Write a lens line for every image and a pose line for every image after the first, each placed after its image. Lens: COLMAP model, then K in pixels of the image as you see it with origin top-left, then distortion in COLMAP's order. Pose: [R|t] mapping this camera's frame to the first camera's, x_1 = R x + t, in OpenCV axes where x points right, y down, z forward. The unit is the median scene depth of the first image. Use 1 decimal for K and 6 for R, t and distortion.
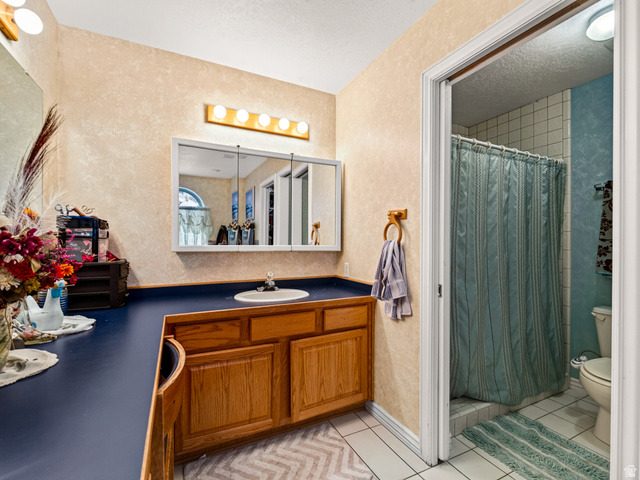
lens RADIAL K [[291.4, 0, 318.9], [0, 291.4, 241.7], [0, 0, 1]] dist [0.001422, -0.001645]
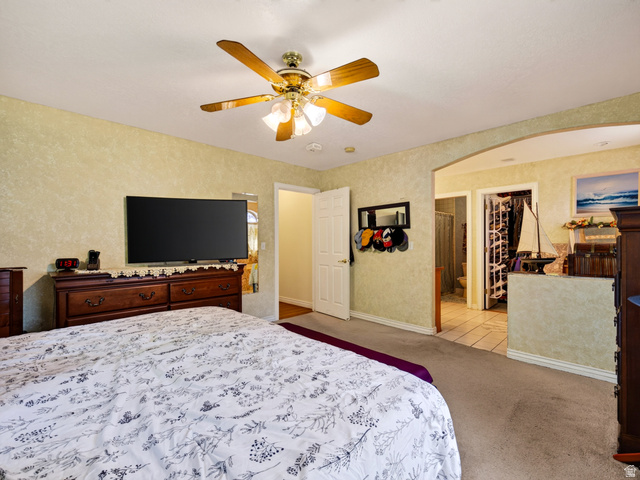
lens RADIAL K [[291.4, 0, 320.9], [0, 291.4, 240.0], [0, 0, 1]] dist [0.001422, -0.001645]
pose [[0.952066, -0.012263, 0.305646, -1.456038], [0.013190, 0.999913, -0.000965, -0.040714], [-0.305607, 0.004951, 0.952145, -1.519508]]
